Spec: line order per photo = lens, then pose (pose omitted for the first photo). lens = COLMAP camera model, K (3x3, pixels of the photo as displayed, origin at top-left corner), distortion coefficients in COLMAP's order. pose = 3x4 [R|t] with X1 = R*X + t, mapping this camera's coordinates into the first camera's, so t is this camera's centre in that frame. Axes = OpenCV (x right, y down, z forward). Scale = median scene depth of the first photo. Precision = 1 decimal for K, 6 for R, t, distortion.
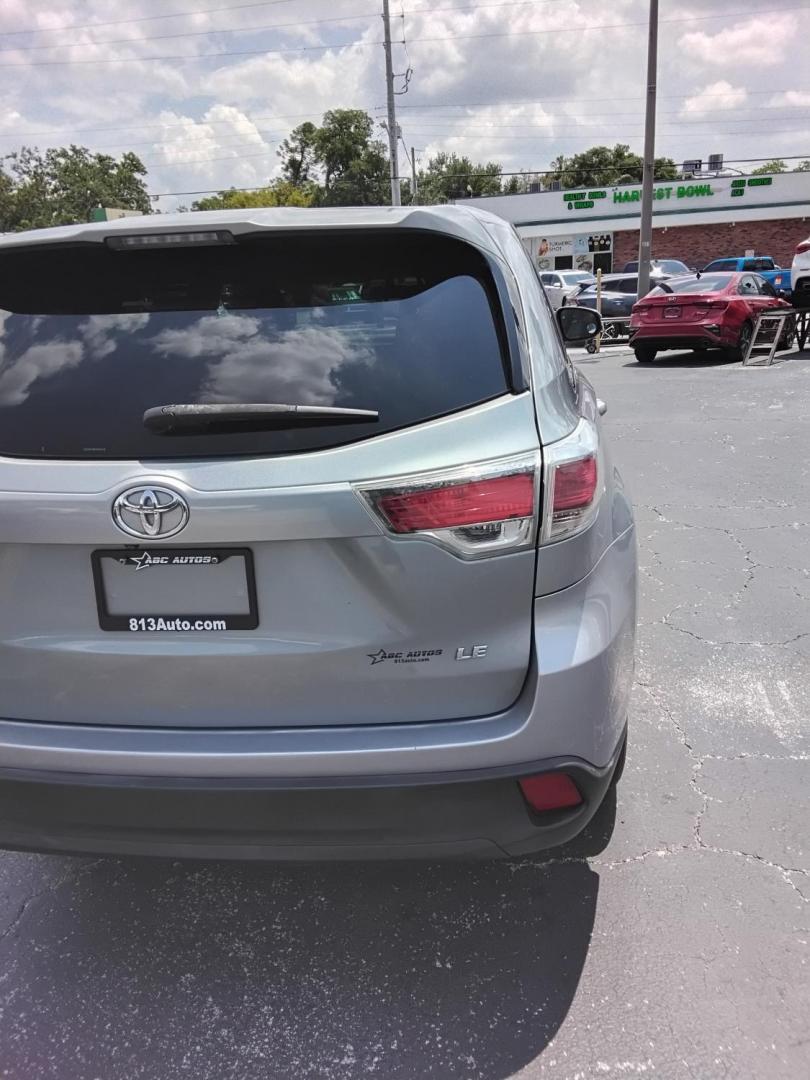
lens RADIAL K [[839.3, 0, 409.1], [0, 839.3, 523.9], [0, 0, 1]] dist [0.087709, -0.118891]
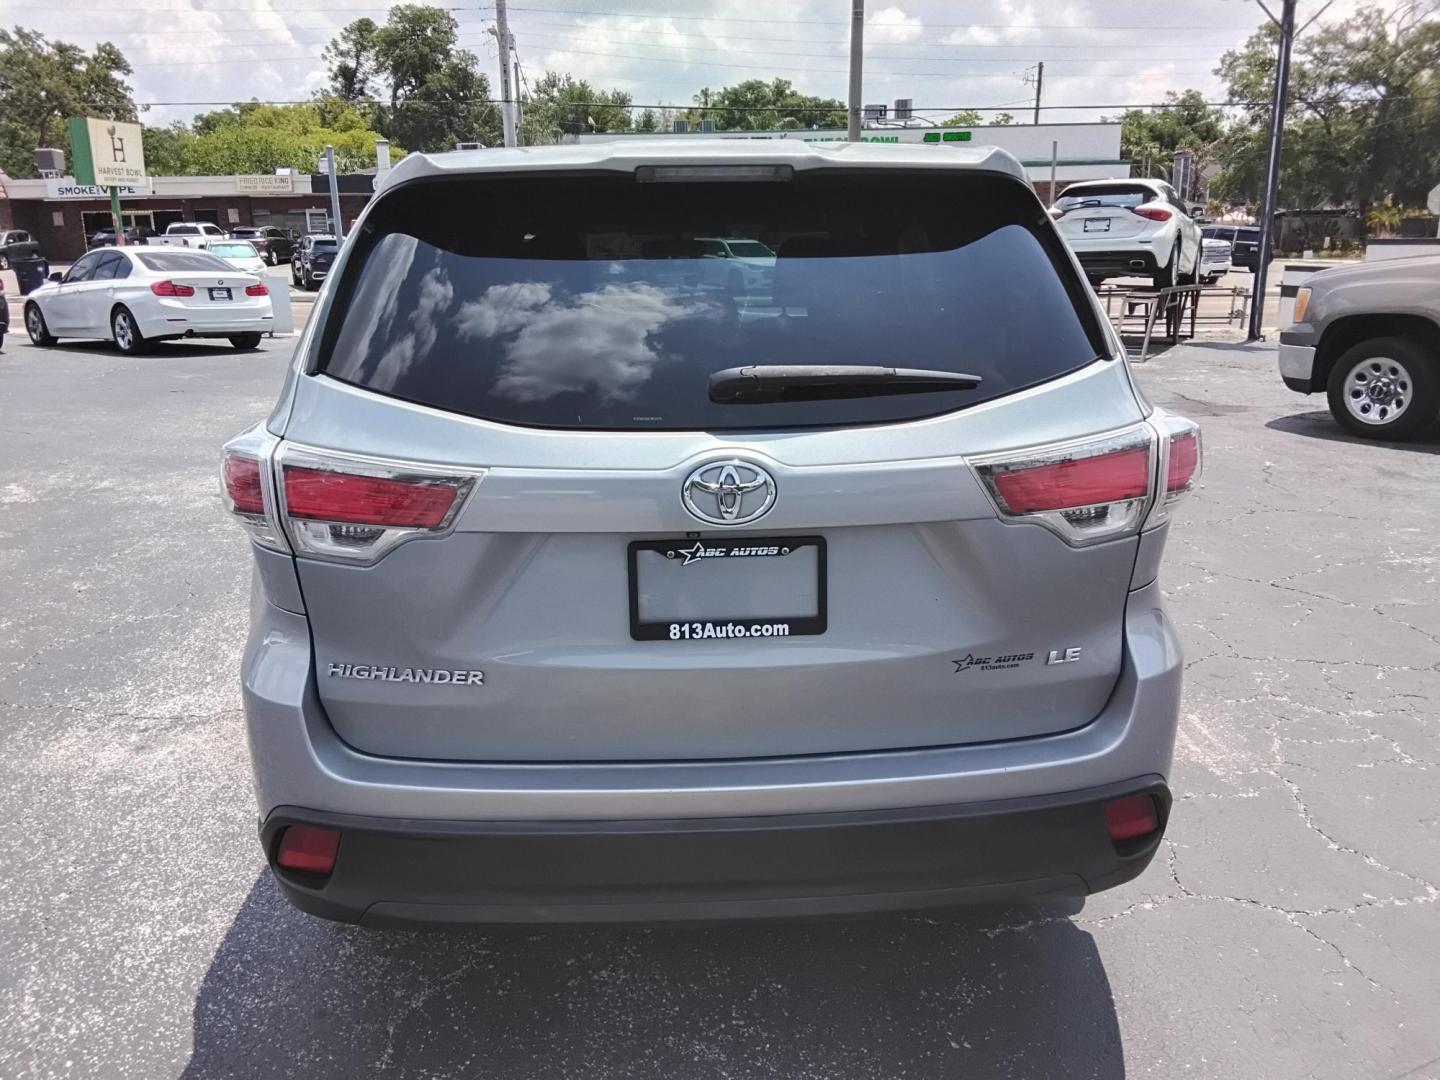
lens RADIAL K [[1119.1, 0, 713.5], [0, 1119.1, 522.8], [0, 0, 1]] dist [0.087709, -0.118891]
pose [[0.983009, -0.004743, 0.183498, -0.047028], [0.011388, 0.999316, -0.035176, 0.004975], [-0.183206, 0.036668, 0.982390, -0.008021]]
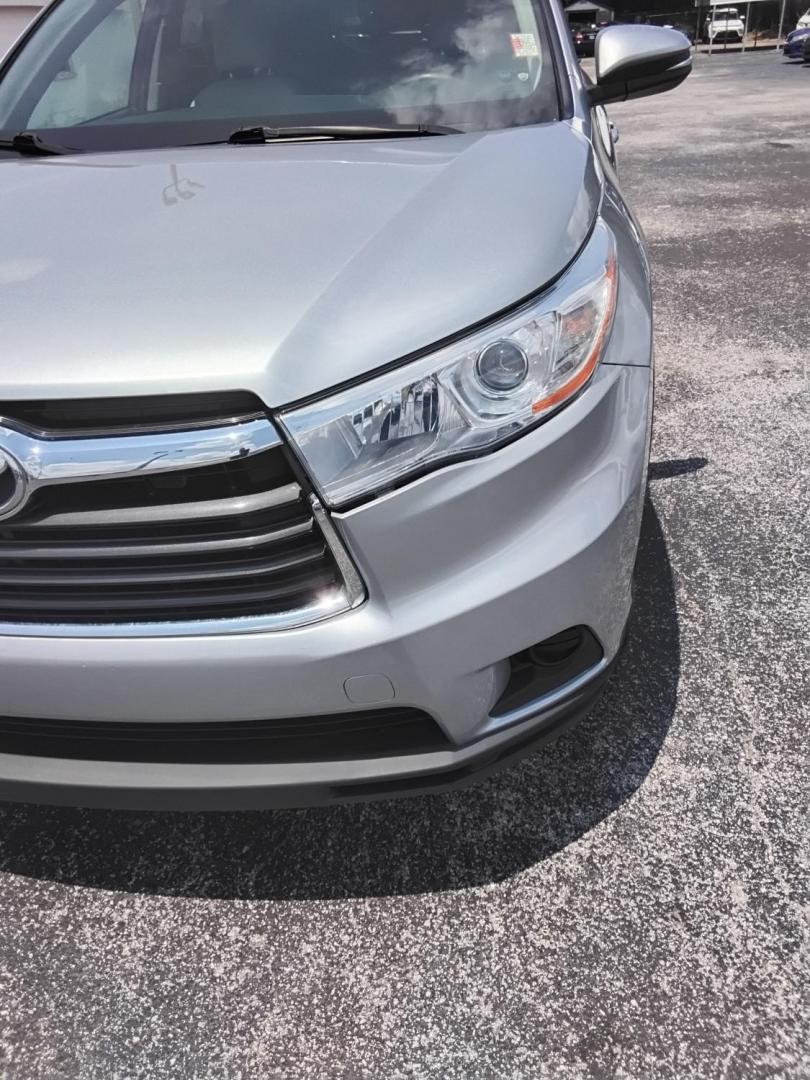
lens RADIAL K [[839.3, 0, 401.5], [0, 839.3, 536.8], [0, 0, 1]] dist [0.087709, -0.118891]
pose [[-0.991600, 0.093750, 0.089103, -0.030678], [0.129206, 0.686771, 0.715298, -0.107135], [0.005866, 0.720803, -0.693116, 0.415089]]
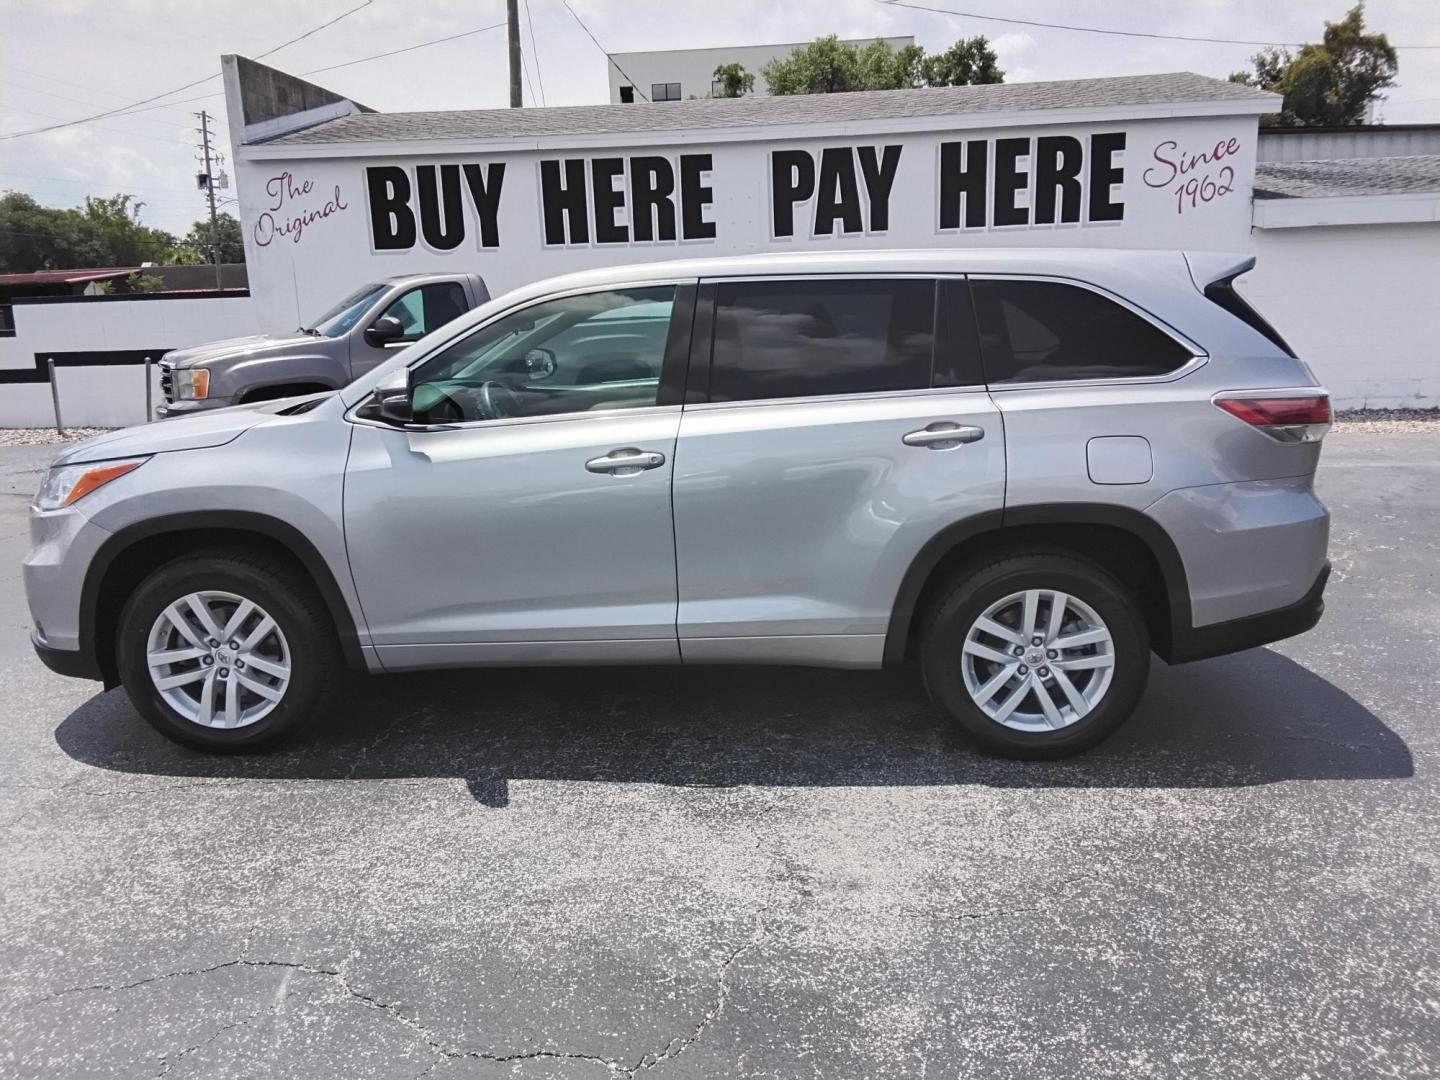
lens RADIAL K [[1119.1, 0, 710.5], [0, 1119.1, 521.4], [0, 0, 1]] dist [0.087709, -0.118891]
pose [[-0.067569, -0.136835, 0.988287, -0.283726], [0.299133, 0.942203, 0.150906, -0.051615], [-0.951816, 0.305826, -0.022732, 0.229861]]
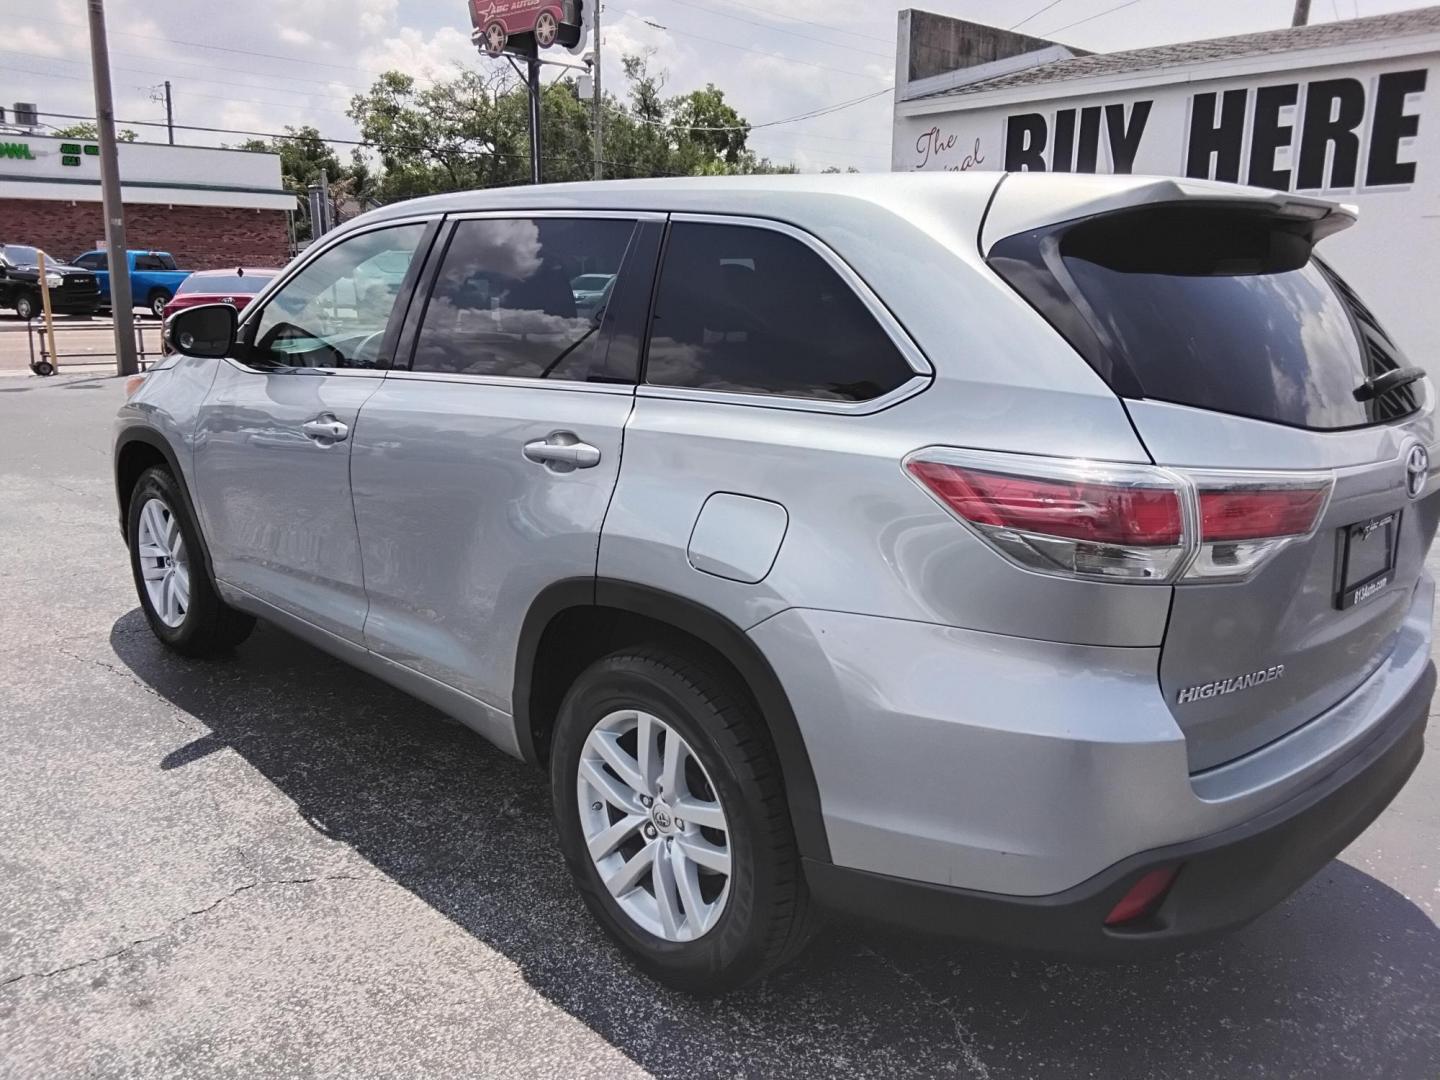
lens RADIAL K [[1119.1, 0, 706.7], [0, 1119.1, 527.3], [0, 0, 1]] dist [0.087709, -0.118891]
pose [[0.621791, -0.113714, 0.774884, -0.172543], [0.168531, 0.985651, 0.009409, -0.009610], [-0.764835, 0.124742, 0.632033, 0.070939]]
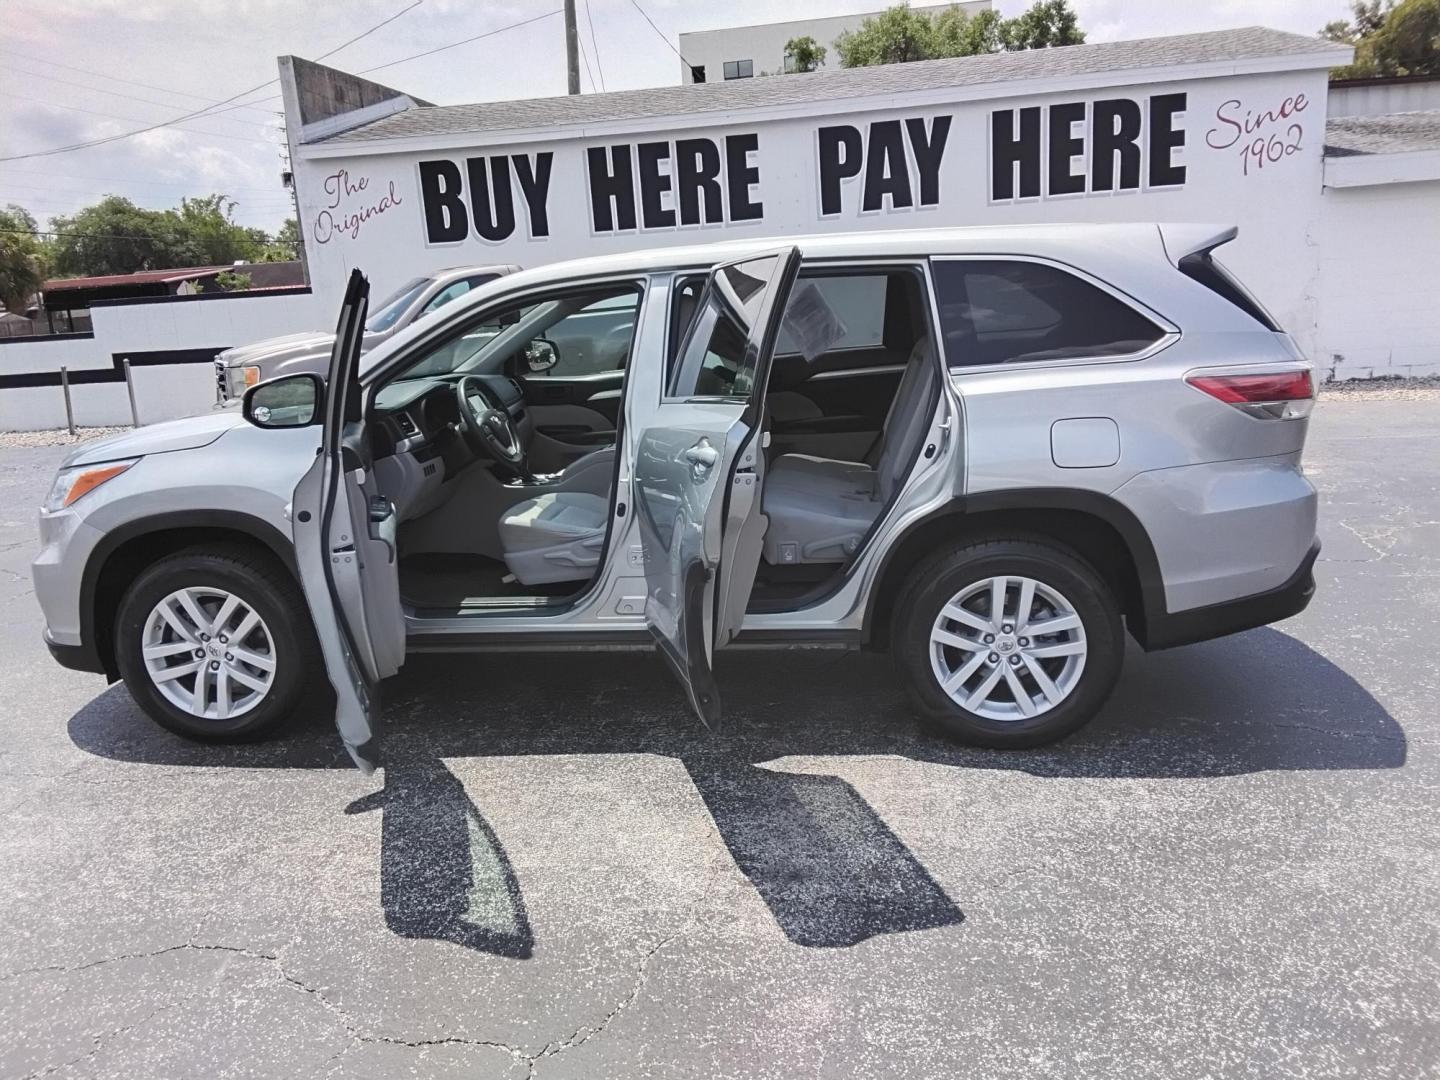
lens RADIAL K [[1119.1, 0, 709.3], [0, 1119.1, 525.9], [0, 0, 1]] dist [0.087709, -0.118891]
pose [[0.005585, -0.157001, 0.987583, -0.284370], [0.326320, 0.933821, 0.146609, -0.045872], [-0.945243, 0.321449, 0.056448, 0.206322]]
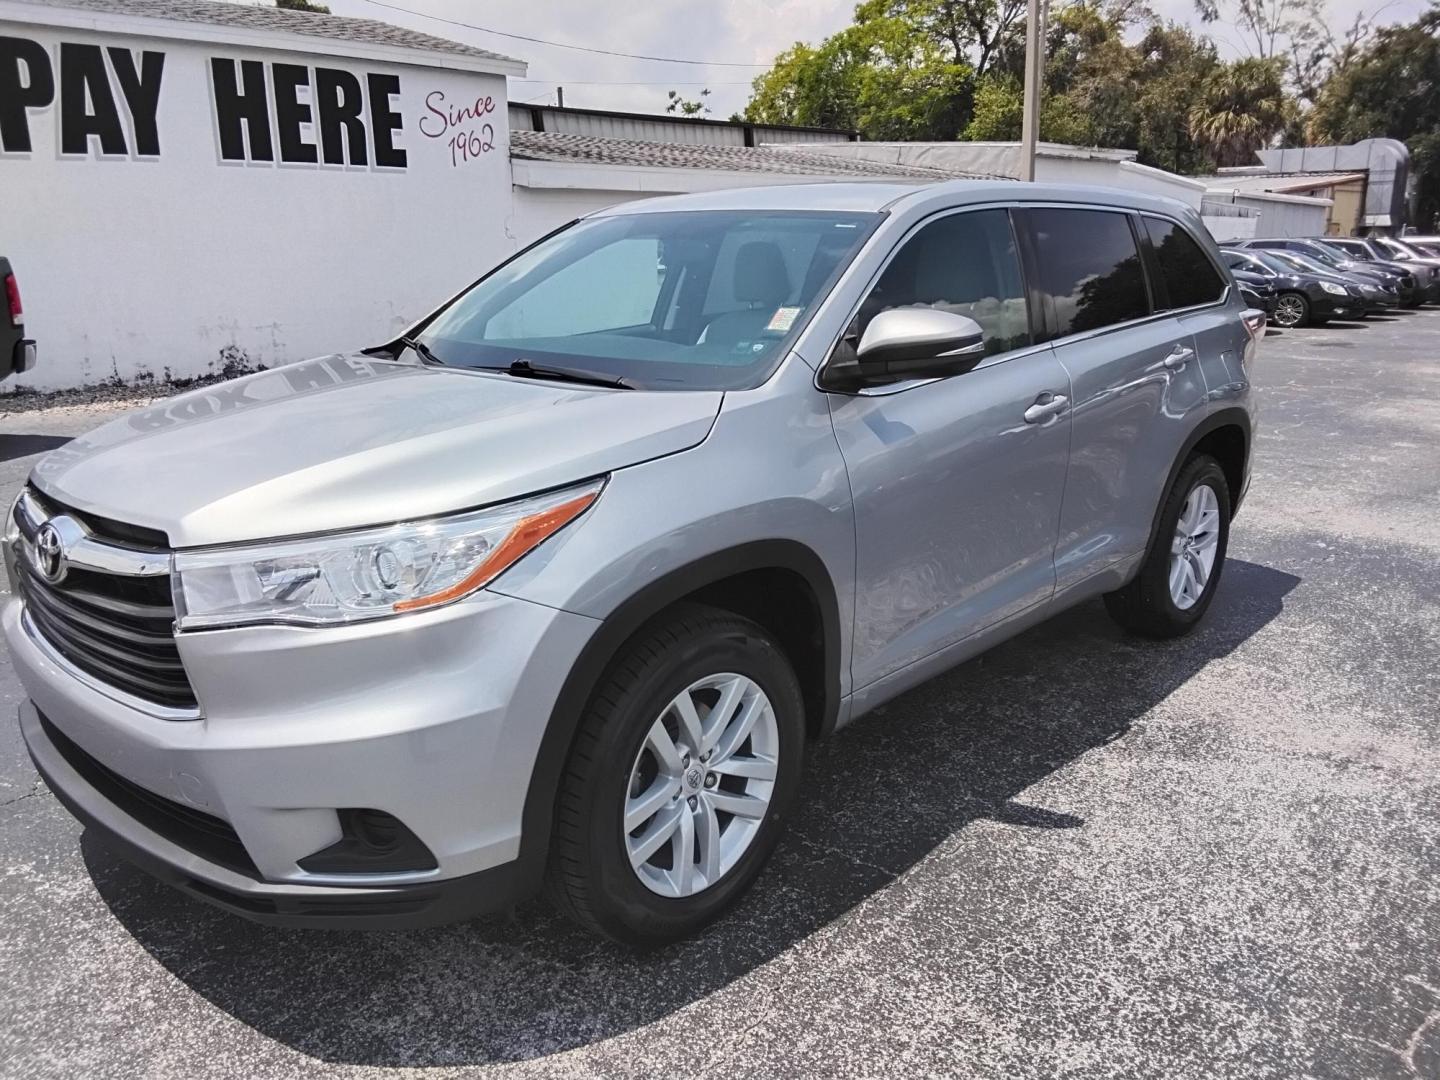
lens RADIAL K [[1119.1, 0, 716.9], [0, 1119.1, 528.3], [0, 0, 1]] dist [0.087709, -0.118891]
pose [[-0.810989, -0.089584, 0.578162, -0.133026], [0.202500, 0.884148, 0.421043, -0.110349], [-0.548899, 0.458539, -0.698893, 0.415280]]
